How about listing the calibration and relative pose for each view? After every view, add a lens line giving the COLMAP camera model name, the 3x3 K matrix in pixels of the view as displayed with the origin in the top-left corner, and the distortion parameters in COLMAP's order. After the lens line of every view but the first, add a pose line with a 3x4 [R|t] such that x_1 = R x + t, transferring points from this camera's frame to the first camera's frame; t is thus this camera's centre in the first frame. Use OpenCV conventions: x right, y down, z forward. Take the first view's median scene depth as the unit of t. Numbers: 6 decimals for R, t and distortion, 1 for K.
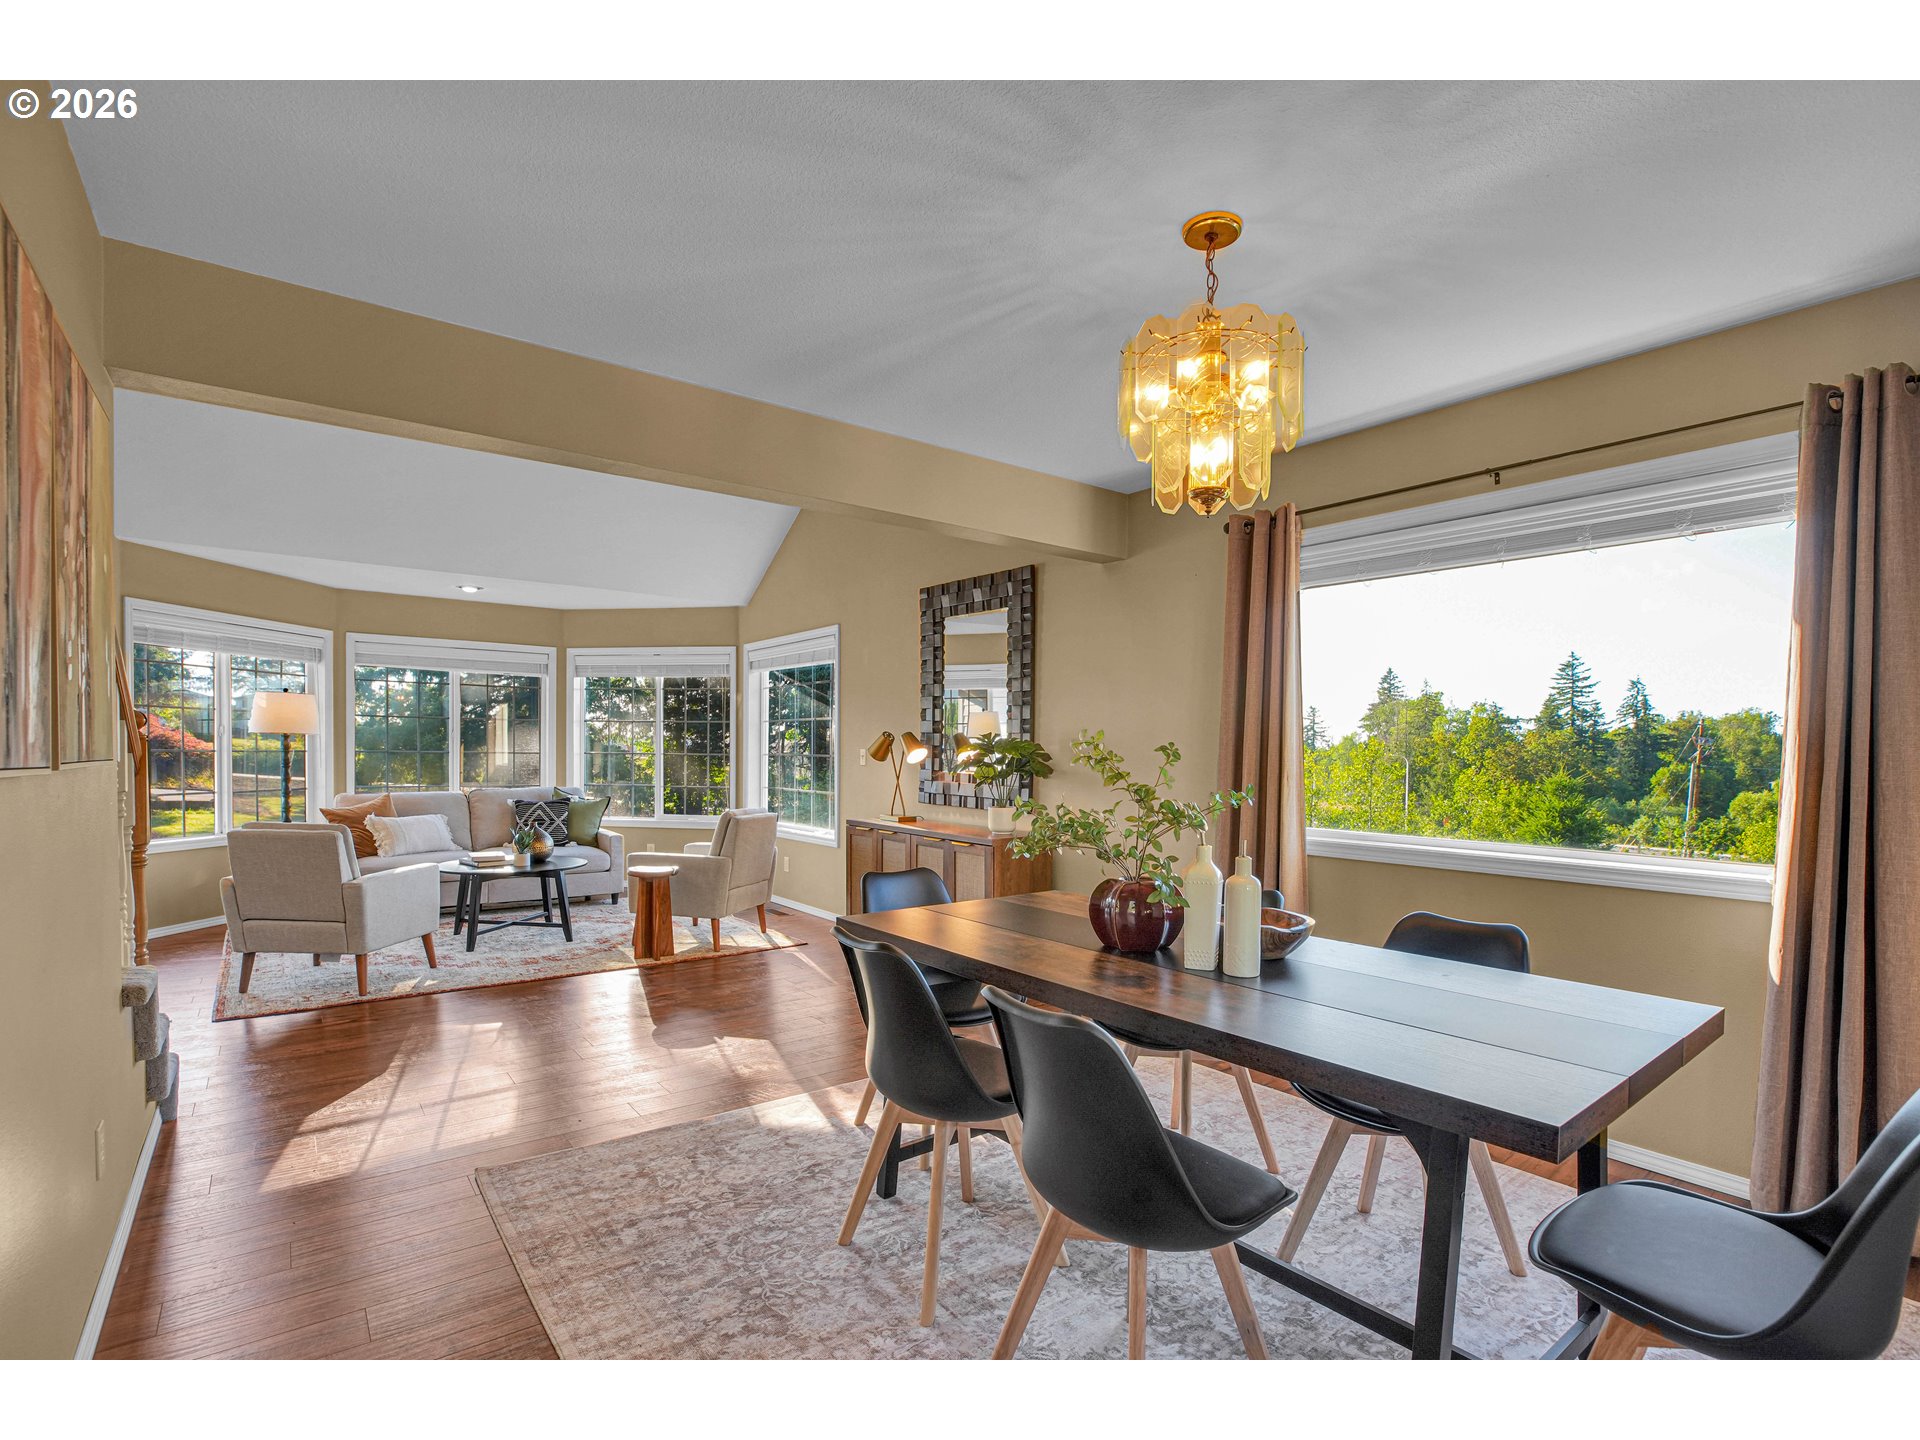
lens RADIAL K [[914.7, 0, 947.5], [0, 914.7, 774.9], [0, 0, 1]] dist [-0.019723, 0.001182]
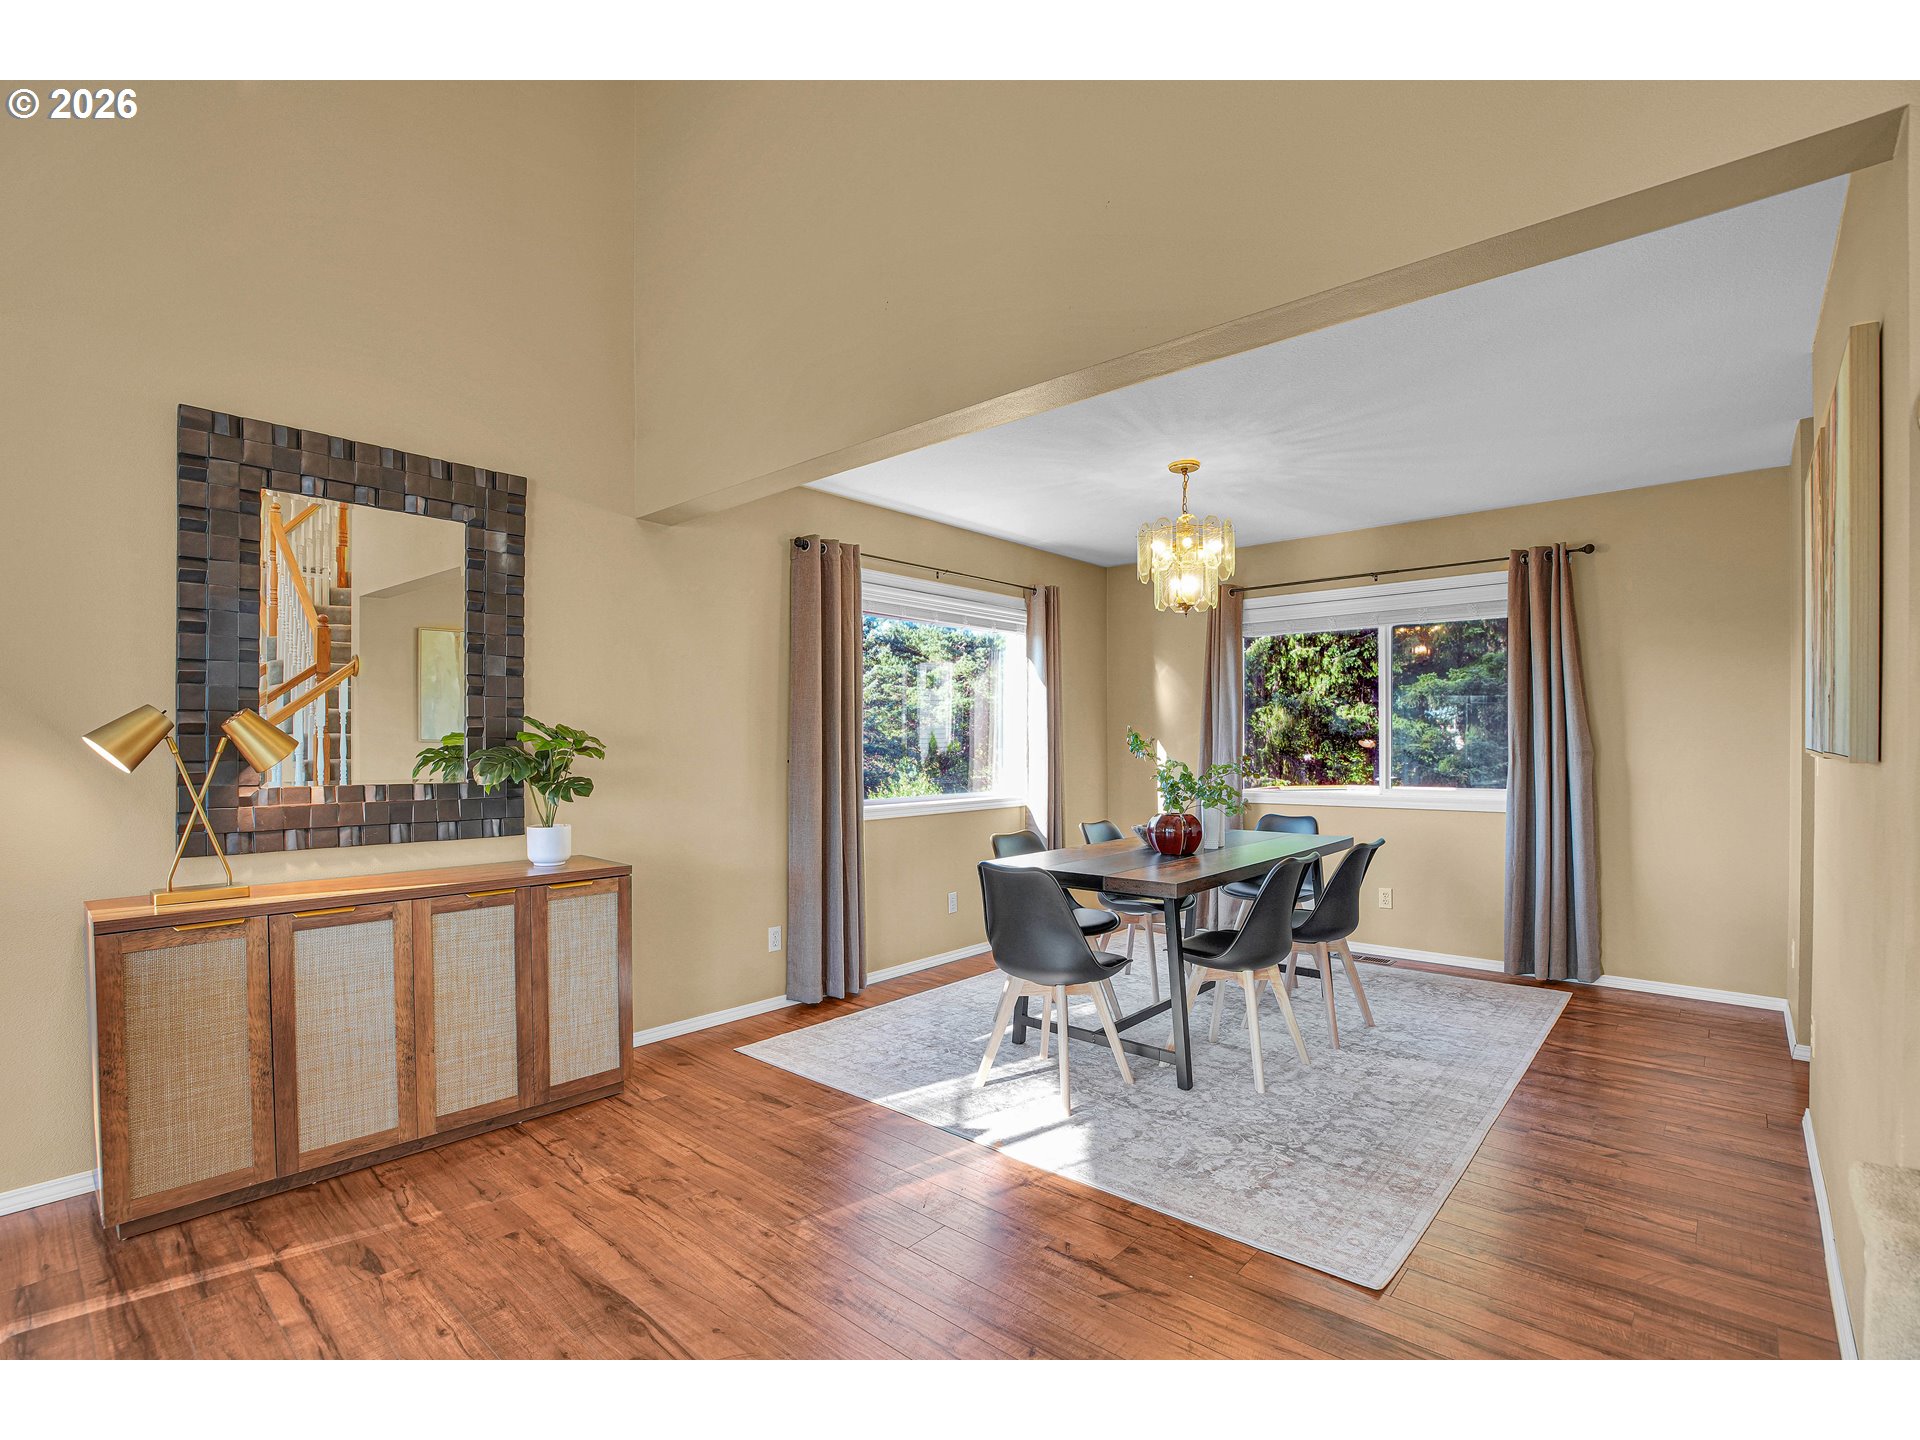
lens RADIAL K [[899.6, 0, 954.8], [0, 899.6, 756.1], [0, 0, 1]] dist [-0.046567, 0.015229]
pose [[-0.200524, -0.023794, 0.979400, -0.550011], [0.027910, 0.999160, 0.029989, -0.024434], [-0.979291, 0.033349, -0.199691, 0.697467]]
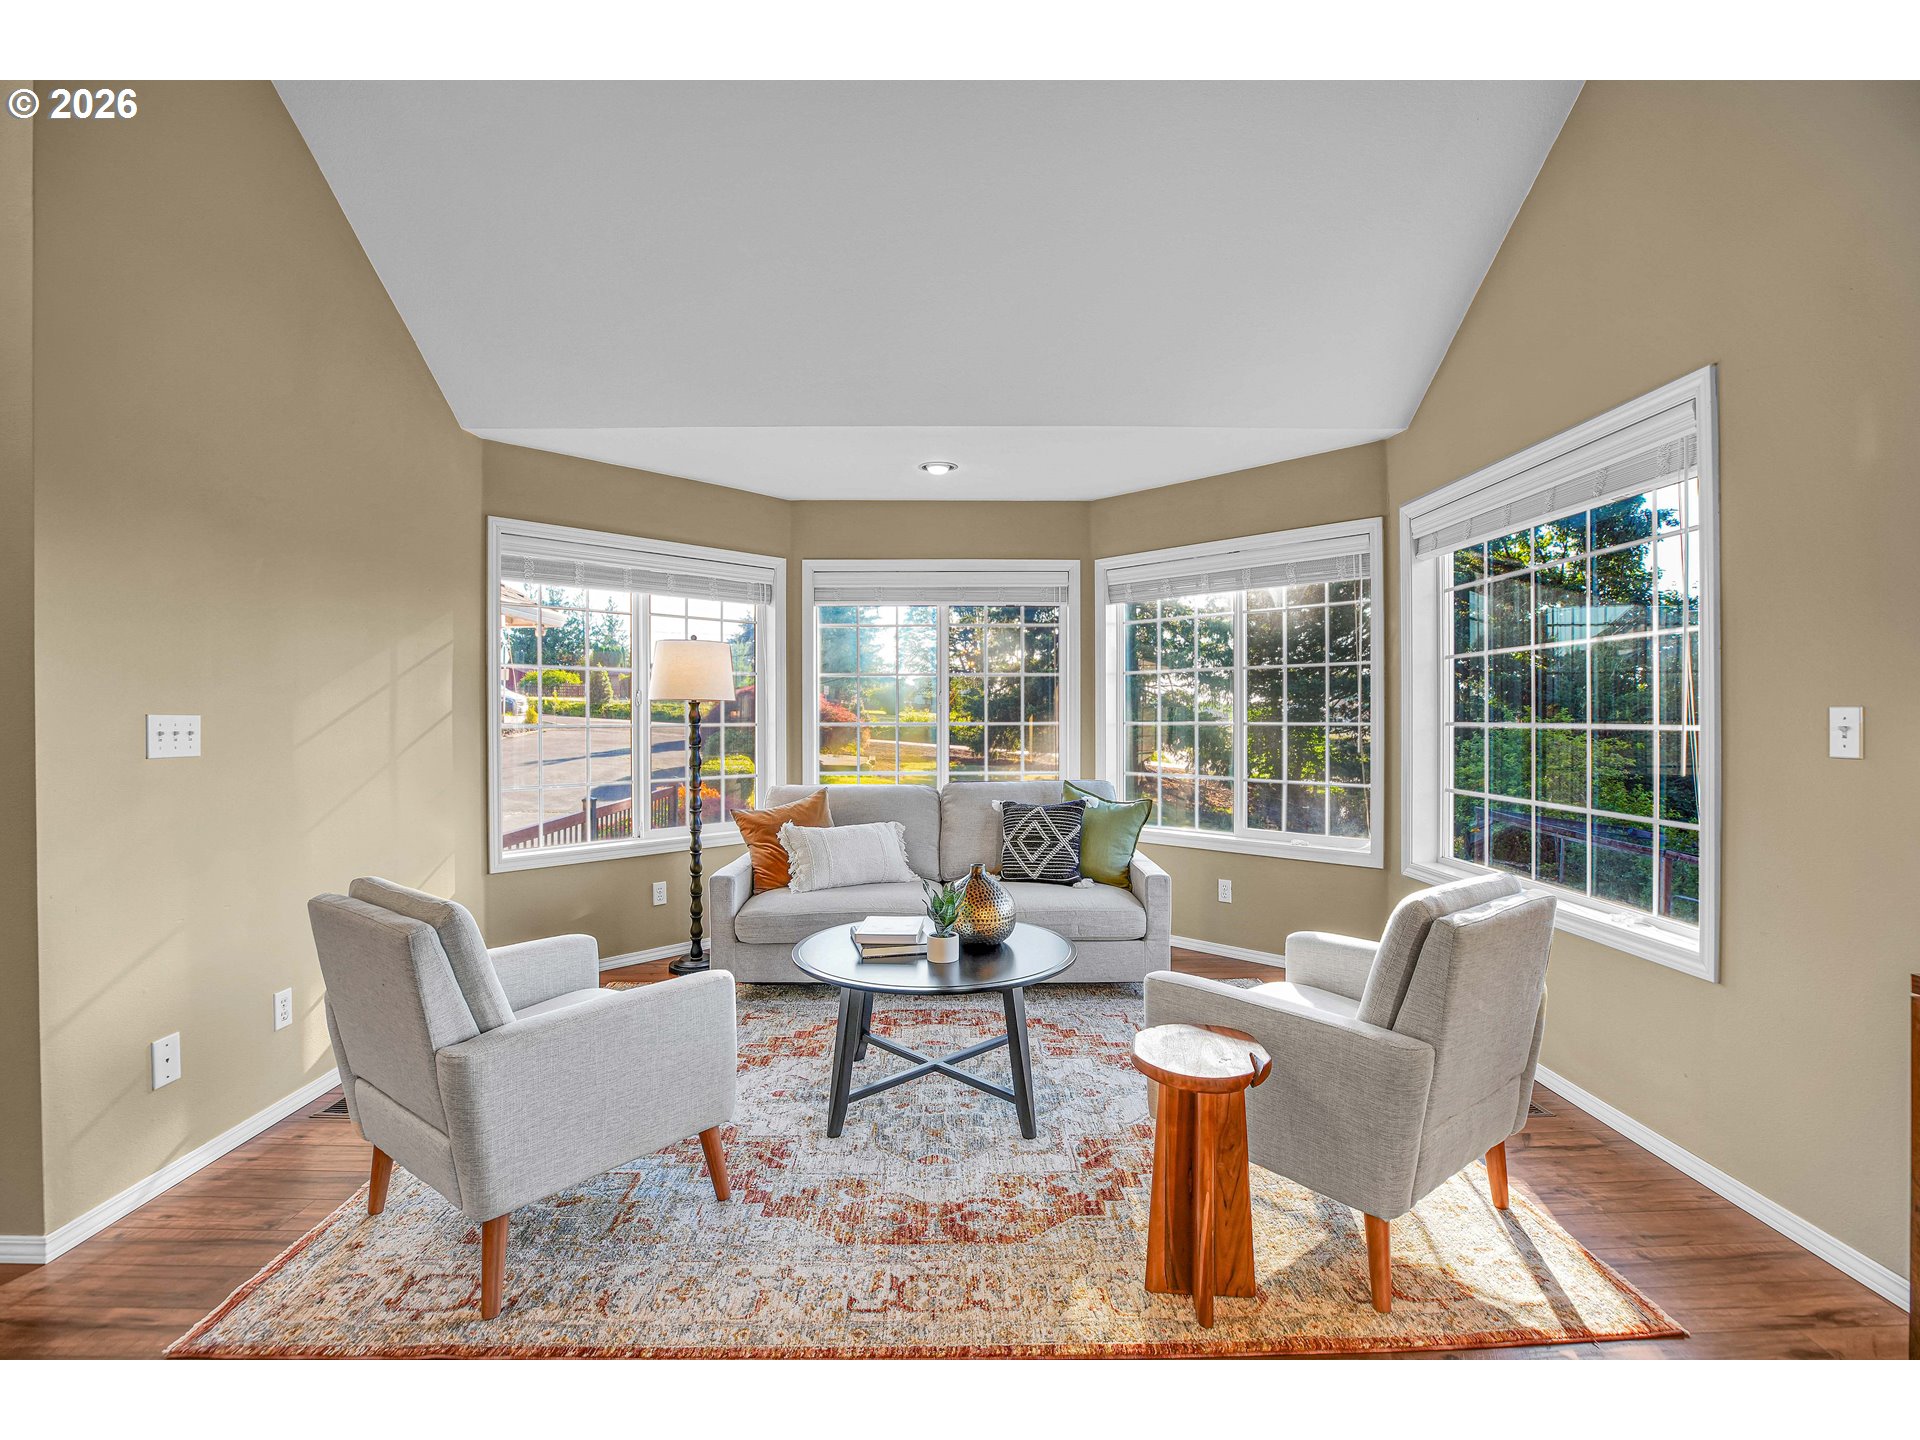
lens RADIAL K [[889.4, 0, 960.0], [0, 889.4, 720.0], [0, 0, 1]] dist [-0.046134, 0.016024]
pose [[0.809123, -0.010429, -0.587547, -0.185000], [-0.003343, 0.999745, -0.022350, -0.017769], [0.587630, 0.020048, 0.808881, 0.632526]]
